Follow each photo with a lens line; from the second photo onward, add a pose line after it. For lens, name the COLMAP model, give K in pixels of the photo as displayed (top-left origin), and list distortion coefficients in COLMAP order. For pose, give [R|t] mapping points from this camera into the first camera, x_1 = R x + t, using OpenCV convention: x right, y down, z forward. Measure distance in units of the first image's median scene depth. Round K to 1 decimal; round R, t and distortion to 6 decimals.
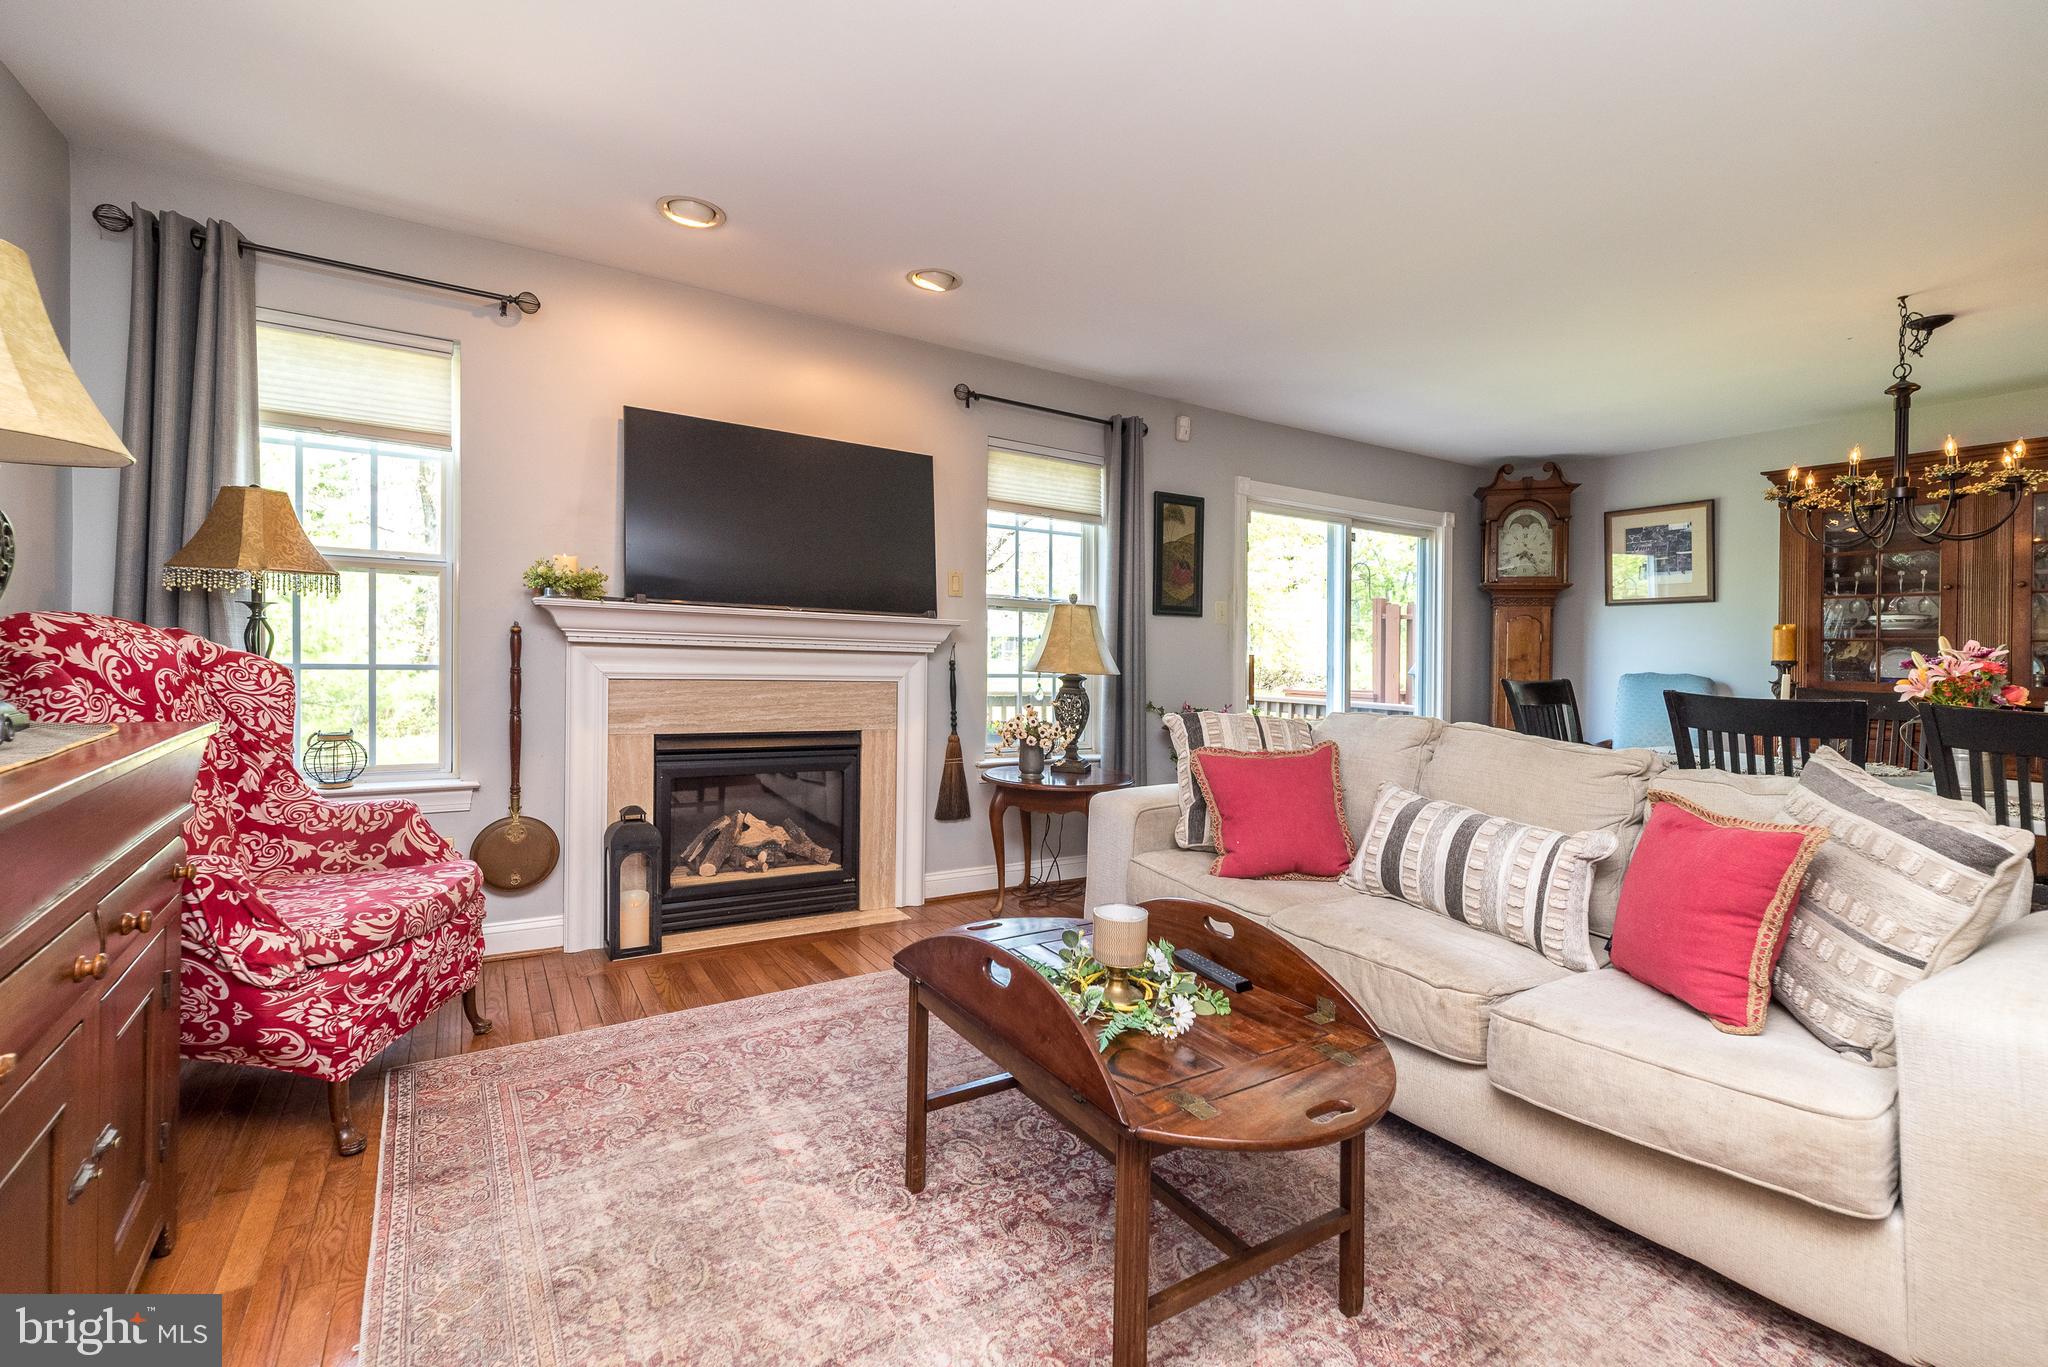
lens RADIAL K [[904.4, 0, 1021.5], [0, 904.4, 655.1], [0, 0, 1]] dist [0.001278, 0.000217]
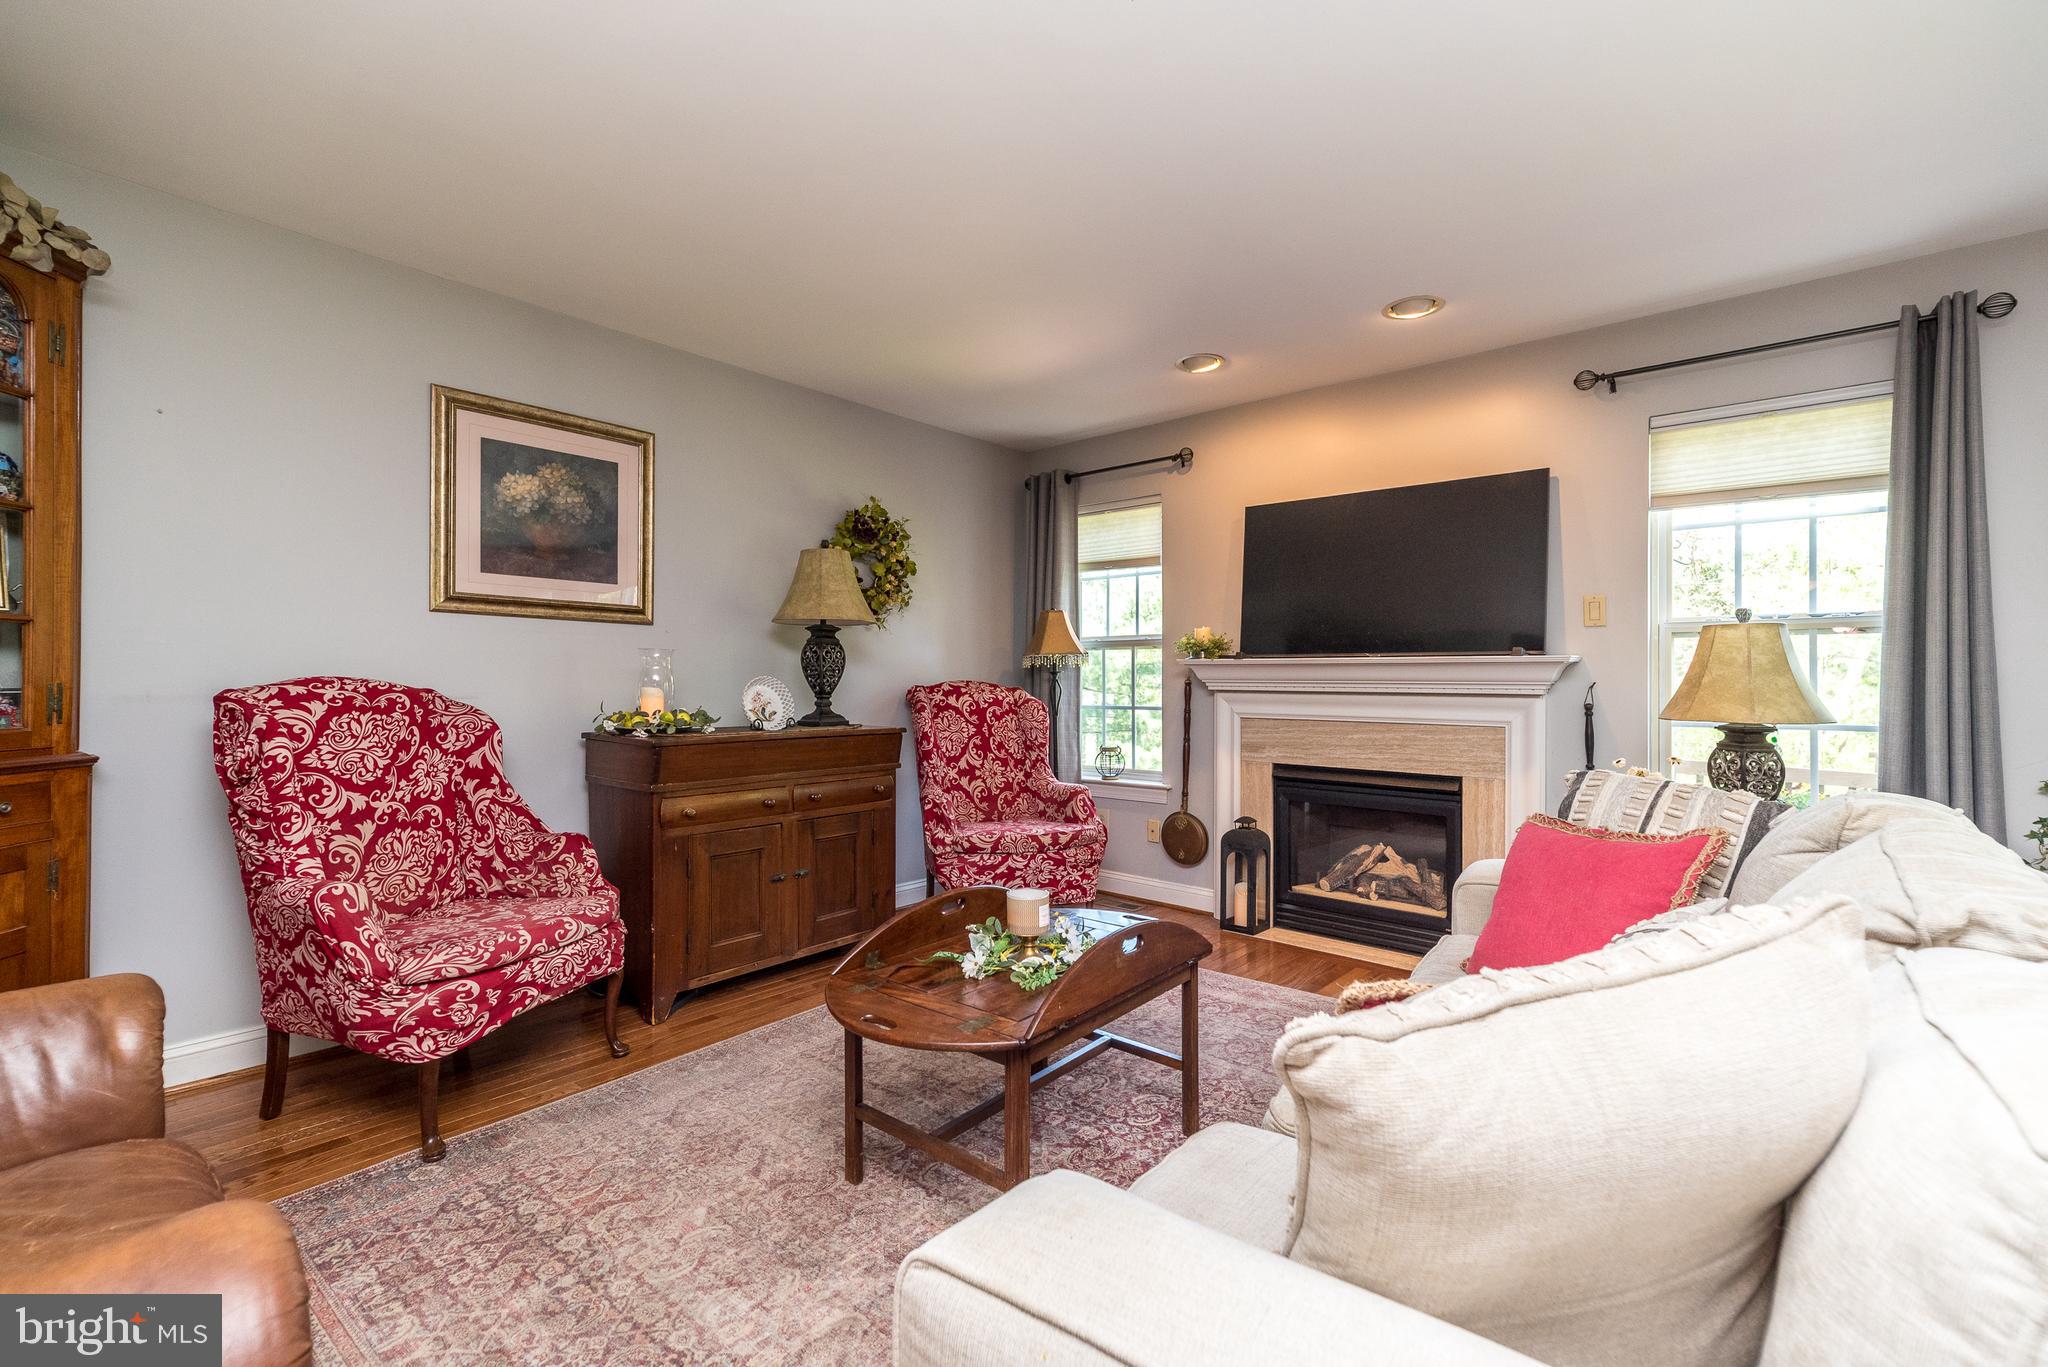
lens RADIAL K [[897.6, 0, 1024.0], [0, 897.6, 683.5], [0, 0, 1]] dist [0.001218, 0.000189]
pose [[0.282977, -0.024149, -0.958823, 0.701233], [0.001189, 0.999691, -0.024827, 0.008687], [0.959126, 0.005886, 0.282919, 0.330536]]
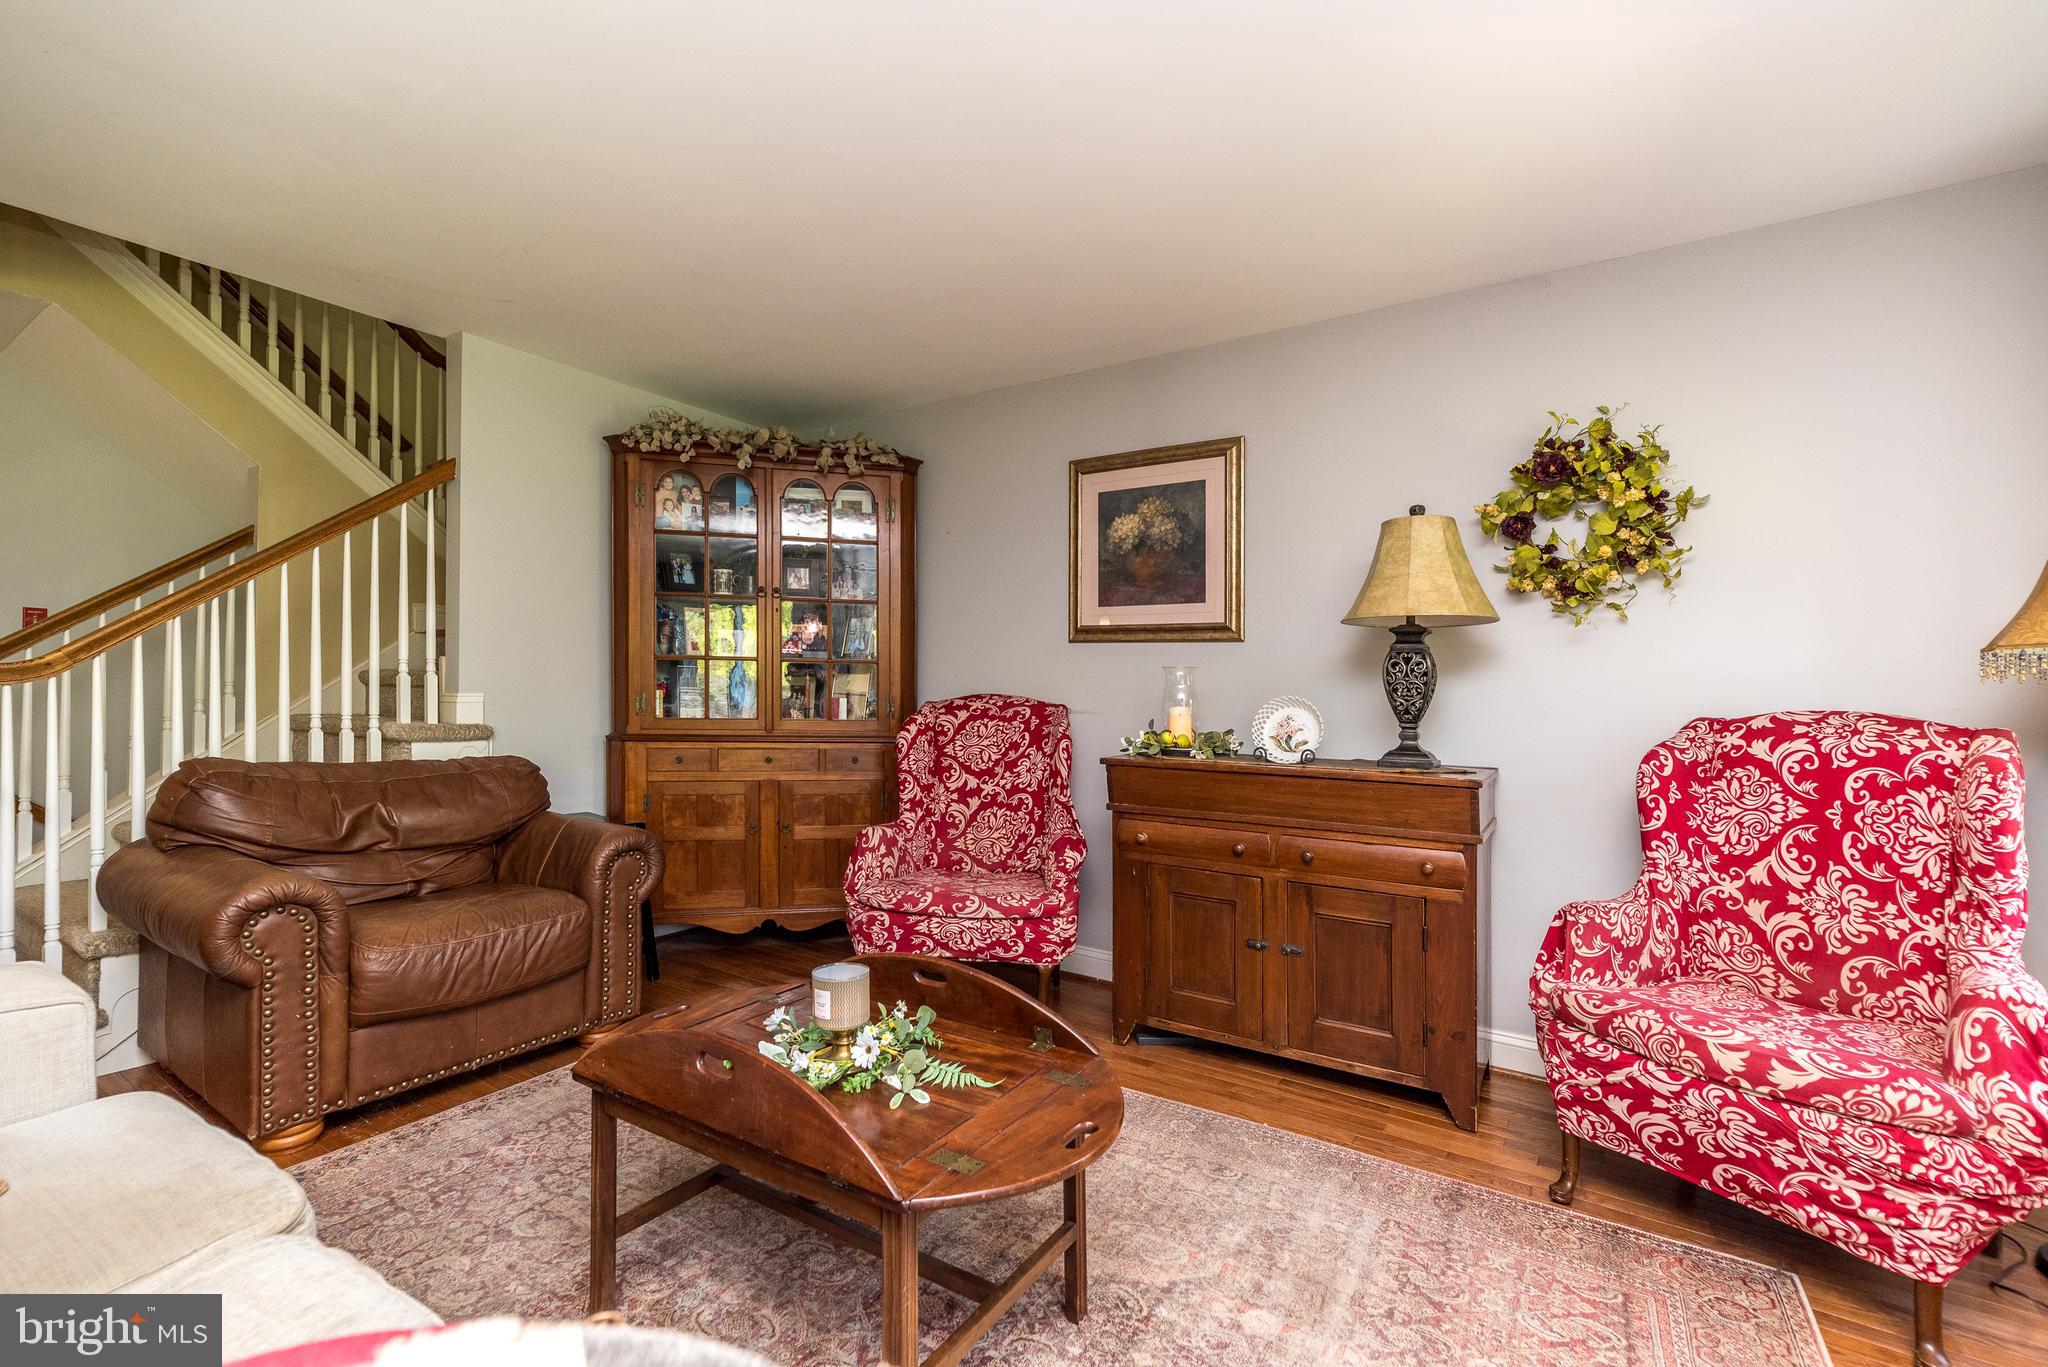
lens RADIAL K [[895.8, 0, 1024.3], [0, 895.8, 708.2], [0, 0, 1]] dist [0.000838, 0.000336]
pose [[-0.917219, -0.040396, -0.396331, 0.171663], [-0.046096, 0.998925, 0.004865, -0.007579], [0.395709, 0.022731, -0.918095, 1.019872]]
